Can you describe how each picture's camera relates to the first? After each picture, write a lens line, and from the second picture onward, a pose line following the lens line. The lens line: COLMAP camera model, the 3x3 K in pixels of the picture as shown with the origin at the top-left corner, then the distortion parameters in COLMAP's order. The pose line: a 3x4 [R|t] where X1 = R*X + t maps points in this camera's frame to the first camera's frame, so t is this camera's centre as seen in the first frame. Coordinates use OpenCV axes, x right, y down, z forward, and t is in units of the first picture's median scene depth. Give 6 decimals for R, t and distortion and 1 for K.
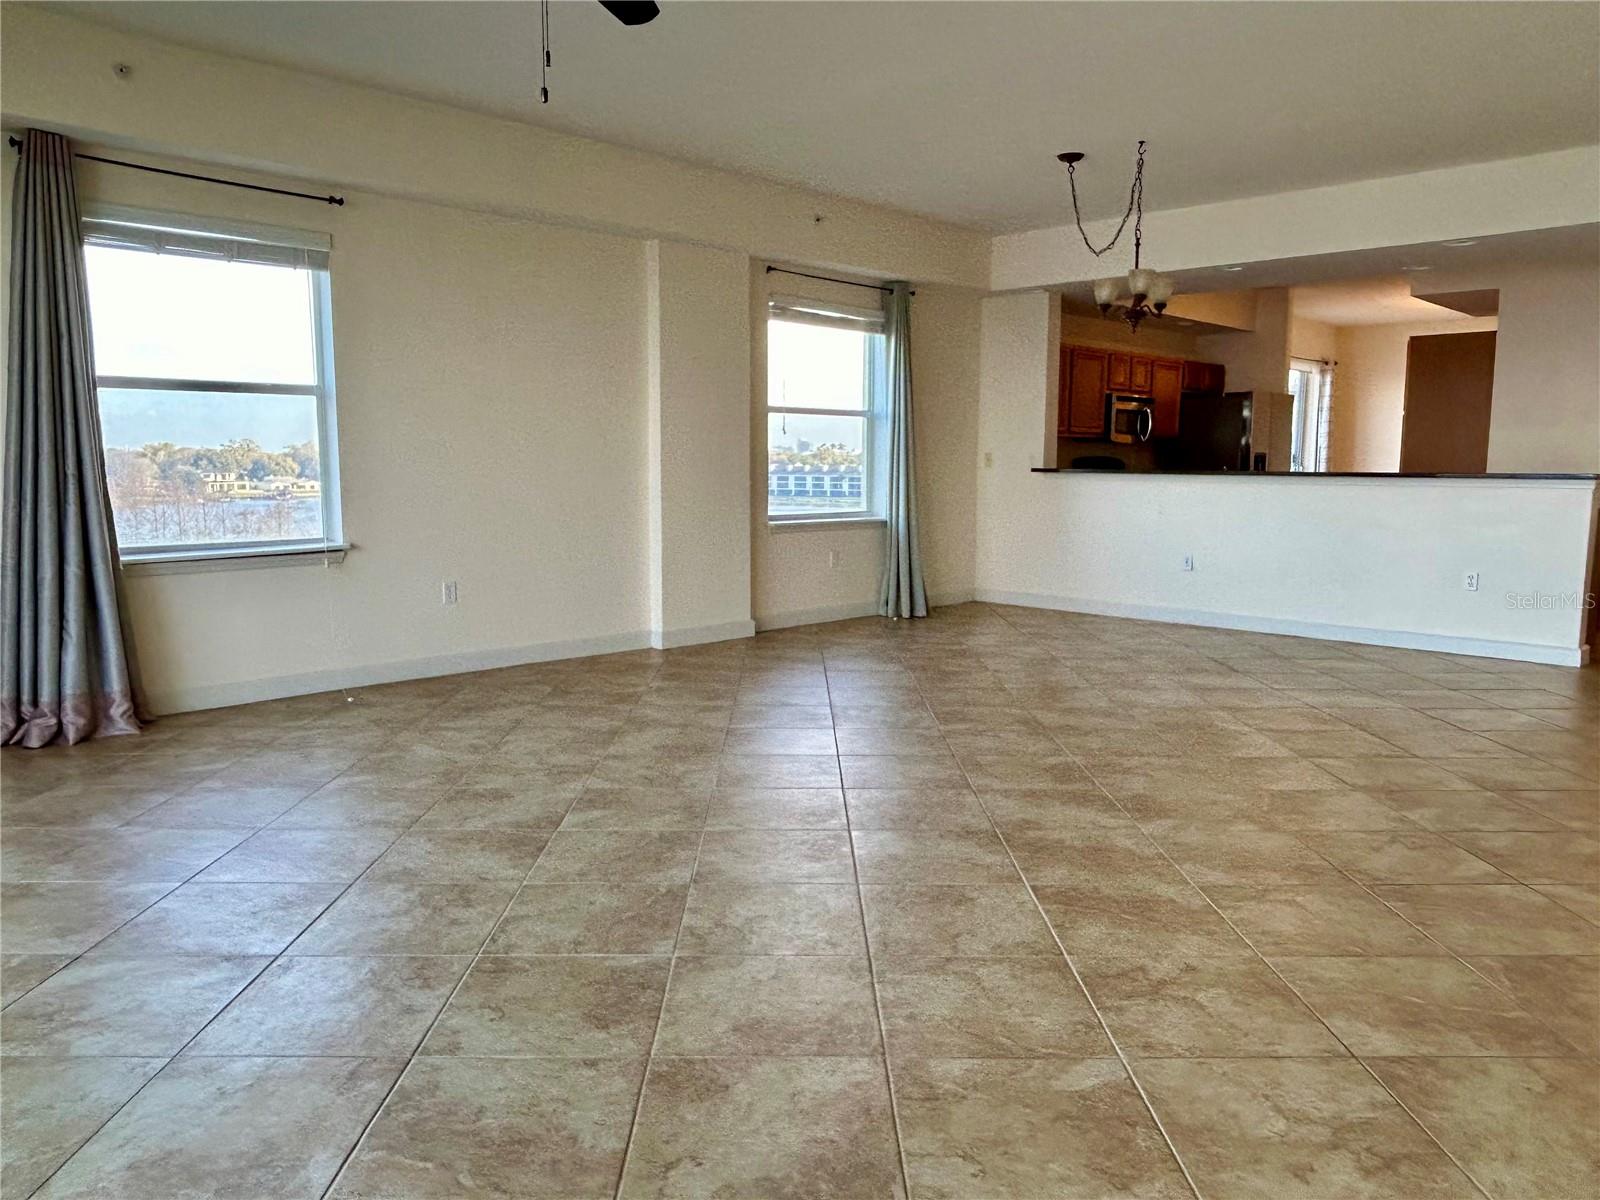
lens RADIAL K [[1103.3, 0, 755.5], [0, 1103.3, 592.8], [0, 0, 1]] dist [-0.000190, -0.002652]
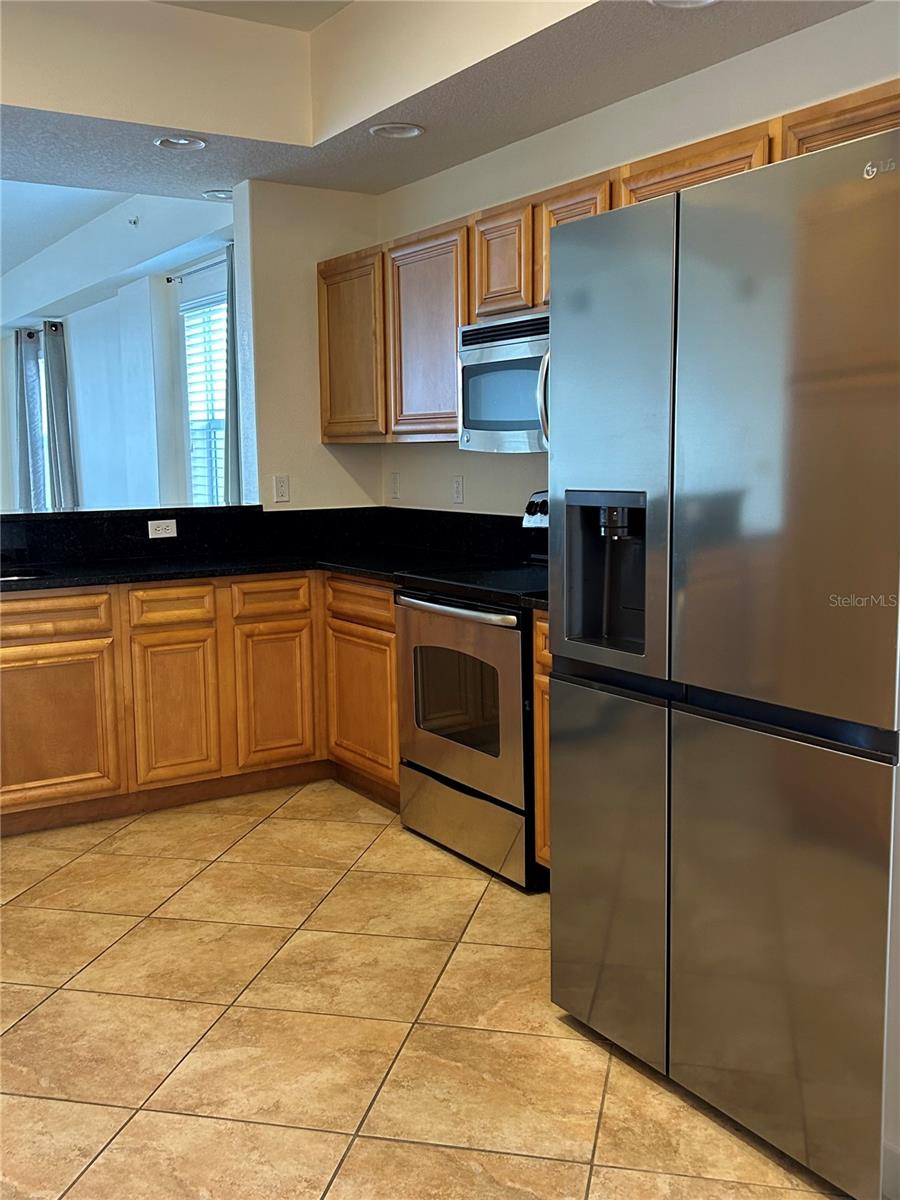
lens RADIAL K [[1163.6, 0, 450.0], [0, 1163.6, 600.0], [0, 0, 1]] dist [-0.009003, -0.007855]
pose [[-0.180573, 0.120251, -0.976183, 0.963088], [-0.119396, 0.982478, 0.143112, -0.185051], [0.976288, 0.142394, -0.163052, 1.387286]]
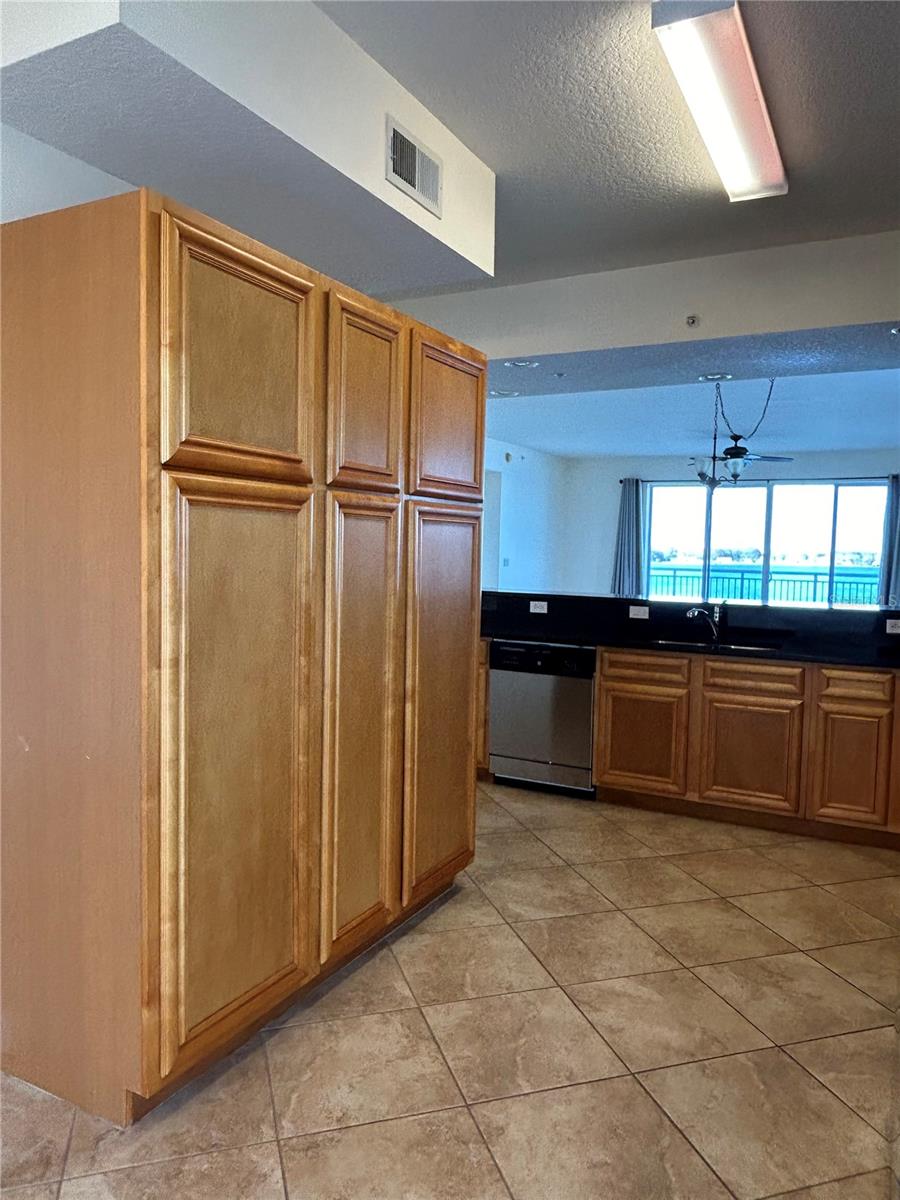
lens RADIAL K [[839.0, 0, 450.0], [0, 839.0, 600.0], [0, 0, 1]] dist [-0.034575, -0.001846]
pose [[-0.942368, -0.015914, -0.334200, 0.846177], [-0.082497, 0.979080, 0.186000, -0.211527], [0.324248, 0.202851, -0.923967, 1.547135]]
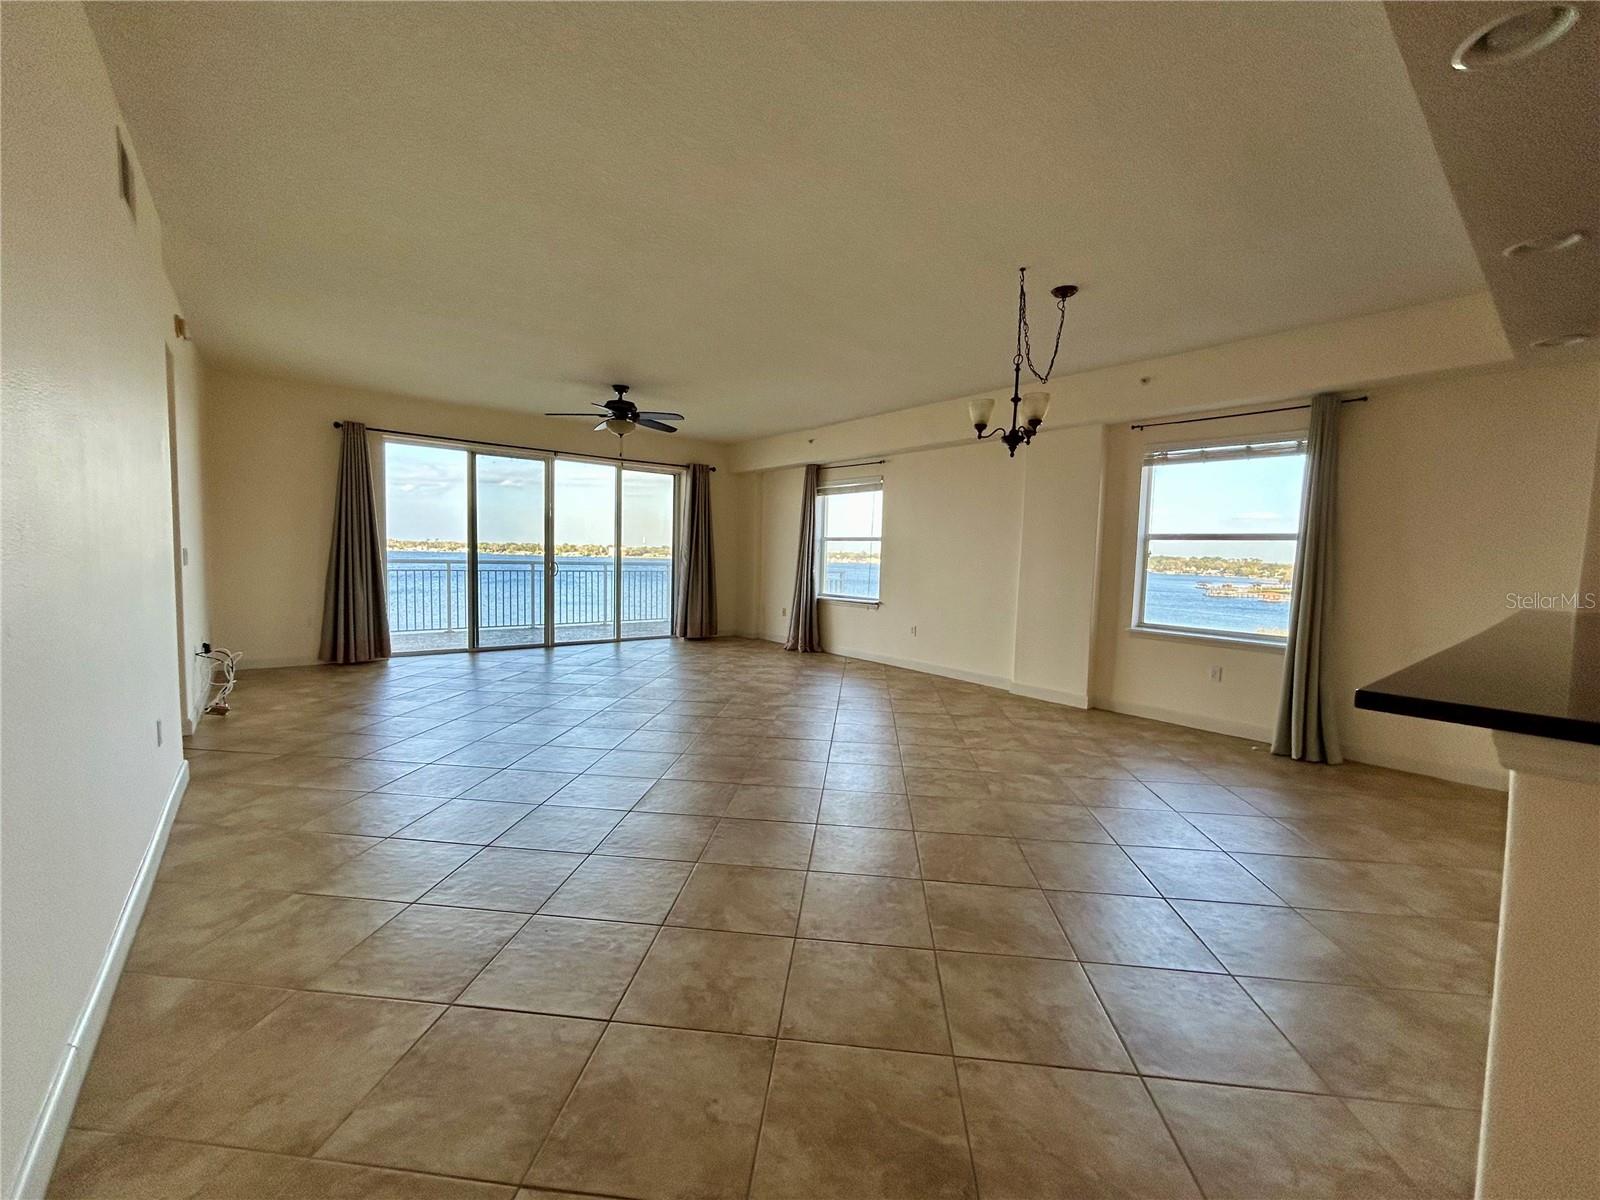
lens RADIAL K [[640.7, 0, 800.0], [0, 640.7, 600.0], [0, 0, 1]] dist [-0.000596, 0.000028]
pose [[-0.061040, 0.055946, -0.996566, 0.750441], [-0.162285, 0.984587, 0.065214, -0.080719], [0.984854, 0.165708, -0.051020, 0.660830]]
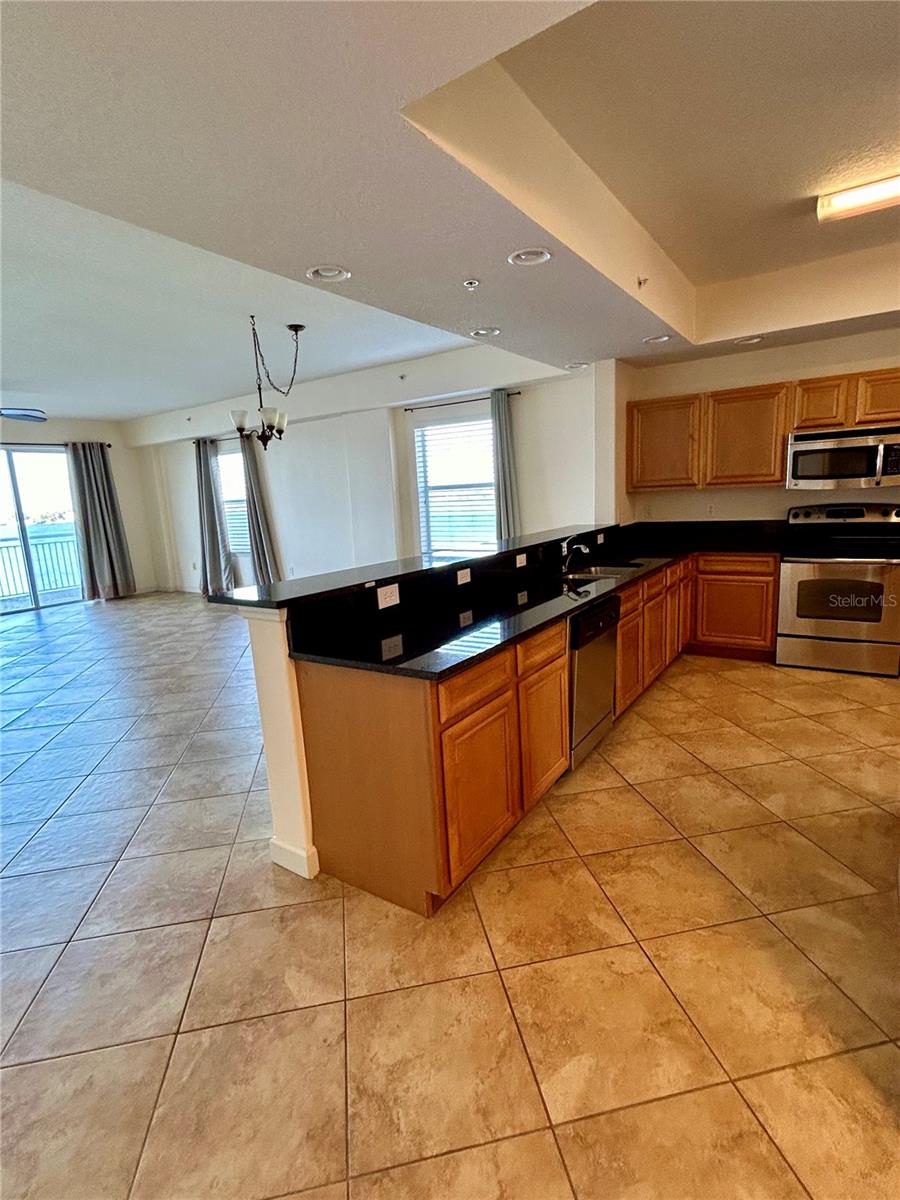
lens RADIAL K [[578.4, 0, 450.0], [0, 578.4, 600.0], [0, 0, 1]] dist [-0.005526, -0.000545]
pose [[0.228777, 0.151710, -0.961585, 0.926617], [-0.076115, 0.987545, 0.137697, -0.120425], [0.970499, 0.041689, 0.237476, 0.822617]]
